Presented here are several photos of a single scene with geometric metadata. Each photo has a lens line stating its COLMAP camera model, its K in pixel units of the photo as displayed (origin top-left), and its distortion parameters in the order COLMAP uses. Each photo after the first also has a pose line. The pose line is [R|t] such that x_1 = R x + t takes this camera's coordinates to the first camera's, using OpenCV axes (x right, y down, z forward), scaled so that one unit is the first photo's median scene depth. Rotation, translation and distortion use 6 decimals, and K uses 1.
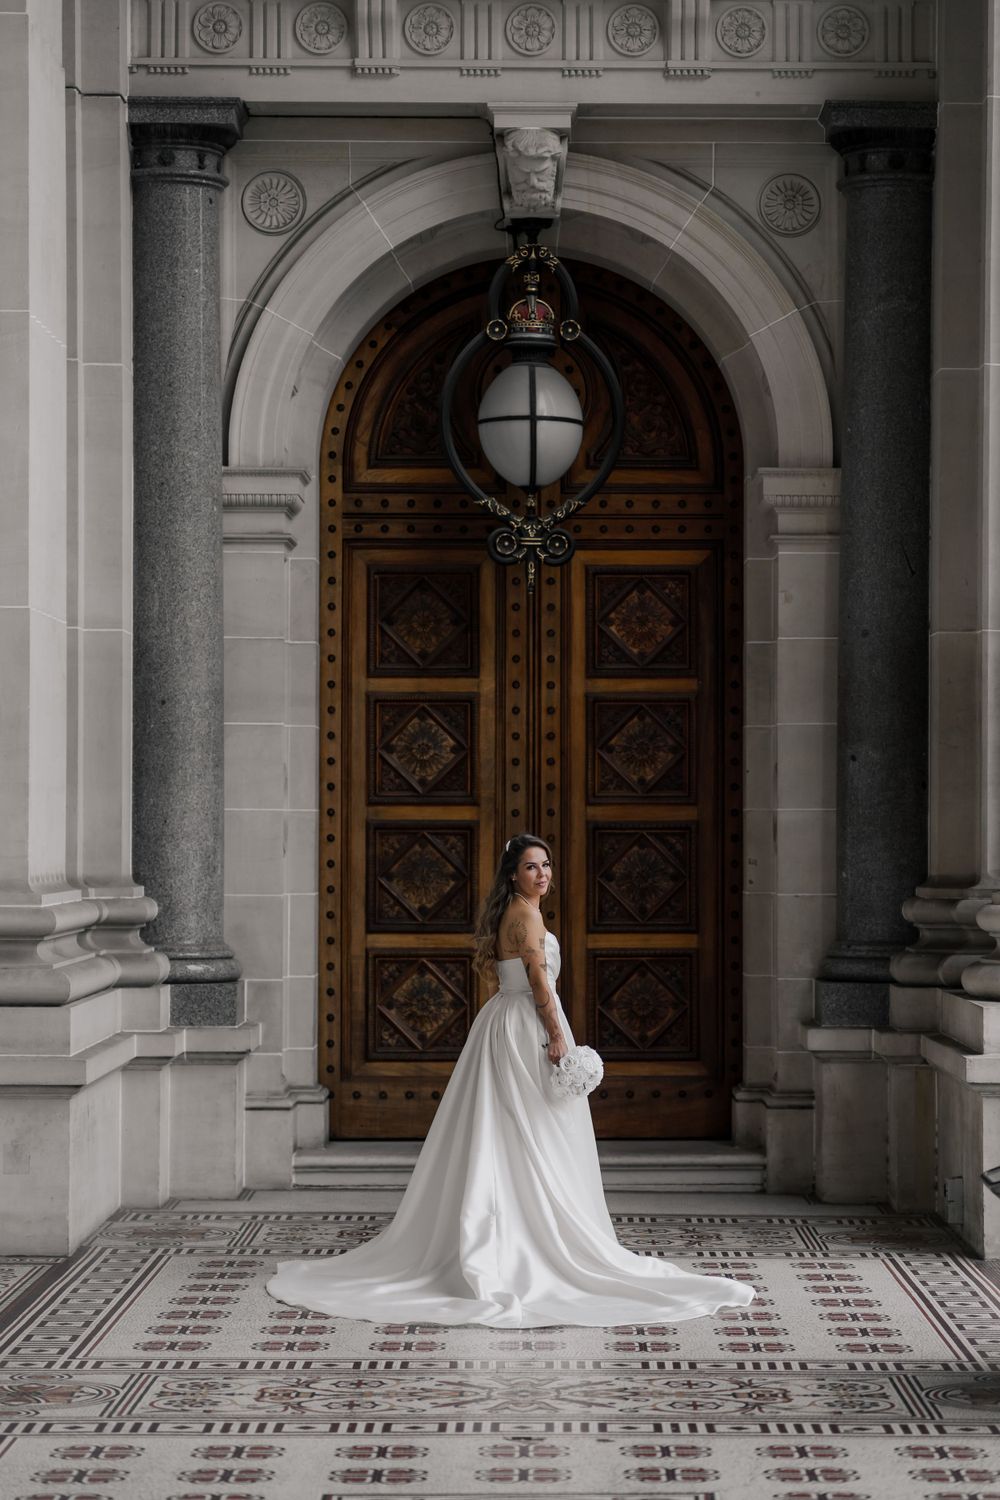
lens RADIAL K [[3676.5, 0, 500.0], [0, 3676.5, 750.0], [0, 0, 1]] dist [0.006394, 0.031737]
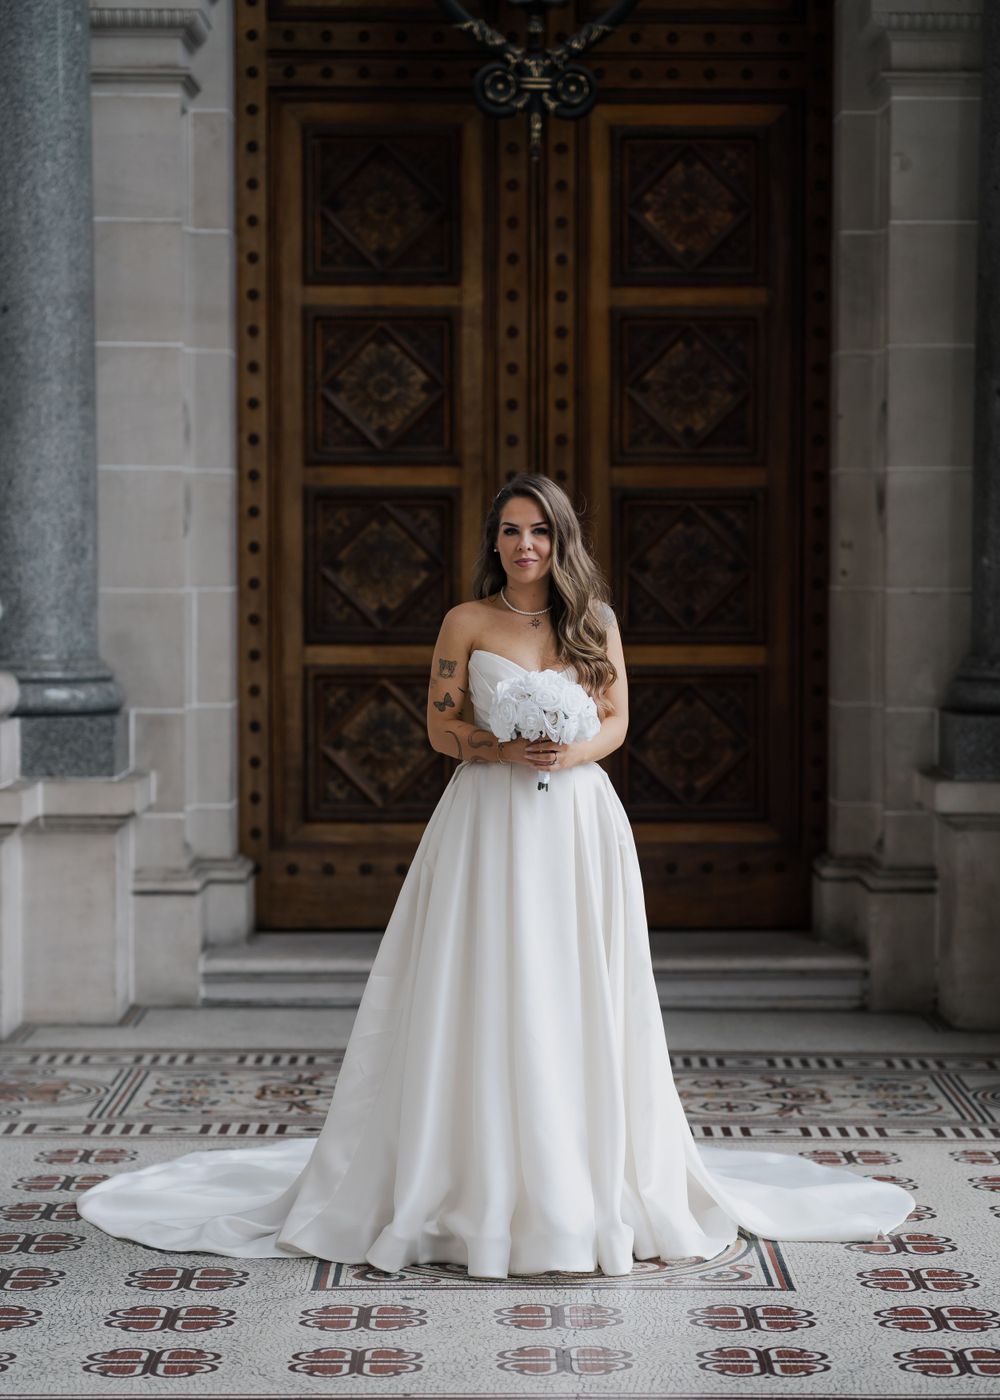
lens RADIAL K [[3566.4, 0, 581.2], [0, 3566.4, 886.5], [0, 0, 1]] dist [-0.003607, 0.390330]
pose [[0.999446, -0.001658, 0.033247, -0.005611], [-0.002231, 0.993178, 0.116588, 0.015515], [-0.033213, -0.116597, 0.992624, 0.303214]]
